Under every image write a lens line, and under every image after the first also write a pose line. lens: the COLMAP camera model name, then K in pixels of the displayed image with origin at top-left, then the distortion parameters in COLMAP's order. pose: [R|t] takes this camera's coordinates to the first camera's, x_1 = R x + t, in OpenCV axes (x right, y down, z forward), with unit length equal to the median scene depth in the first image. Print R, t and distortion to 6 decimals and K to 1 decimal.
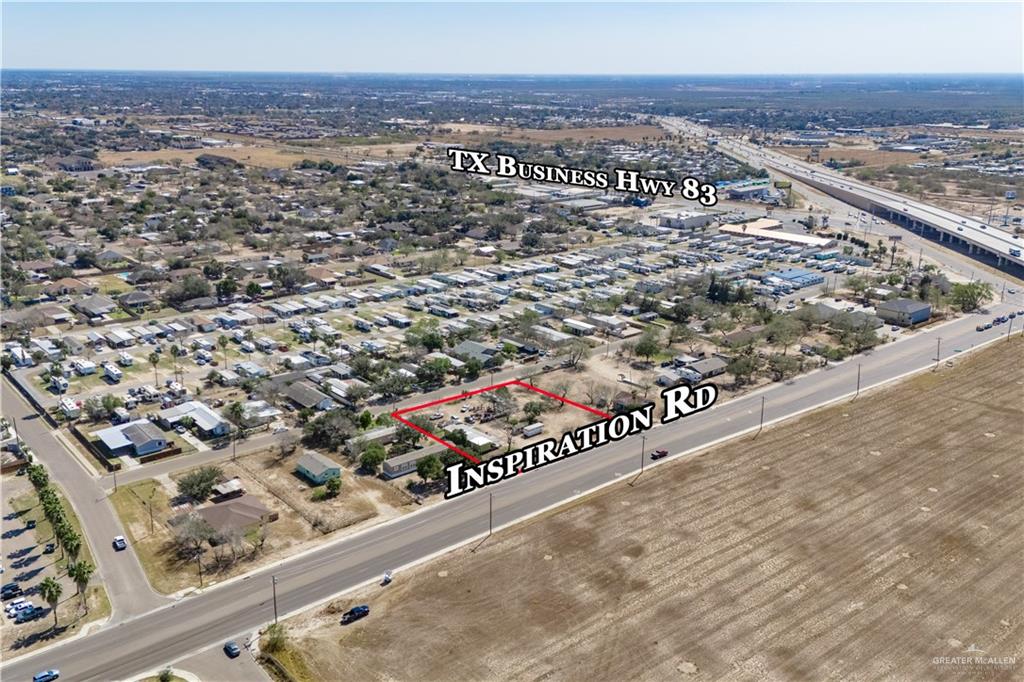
lens RADIAL K [[877.4, 0, 510.0], [0, 877.4, 349.2], [0, 0, 1]] dist [0.136890, -0.212747]
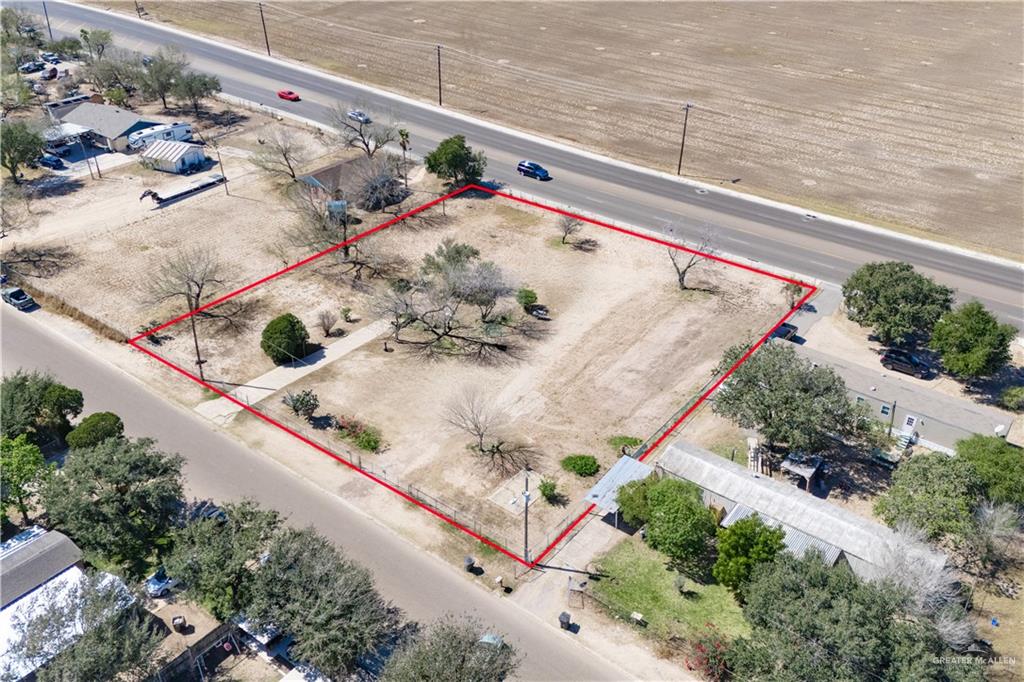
lens RADIAL K [[877.4, 0, 510.0], [0, 877.4, 349.2], [0, 0, 1]] dist [0.136890, -0.212747]
pose [[-0.216308, -0.526507, 0.822193, -0.258354], [0.284659, 0.771531, 0.568955, -0.093070], [-0.933906, 0.357114, -0.017014, 0.856747]]
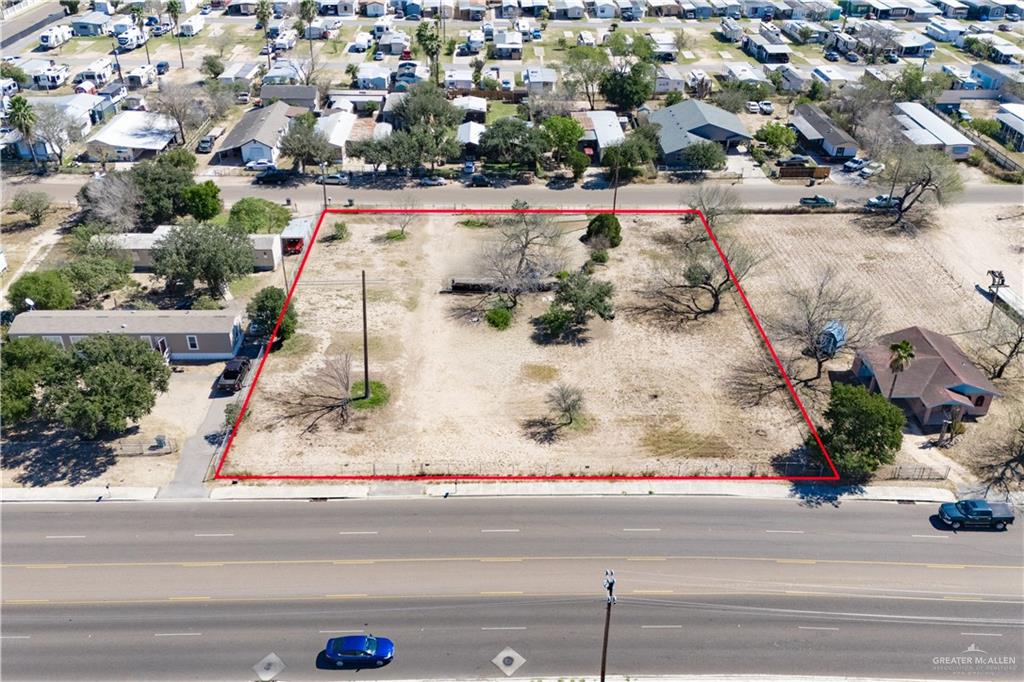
lens RADIAL K [[877.4, 0, 510.0], [0, 877.4, 349.2], [0, 0, 1]] dist [0.136890, -0.212747]
pose [[0.779189, 0.332859, -0.531102, 0.167224], [-0.194177, 0.933842, 0.300389, -0.009665], [0.595953, -0.130932, 0.792273, 0.606307]]
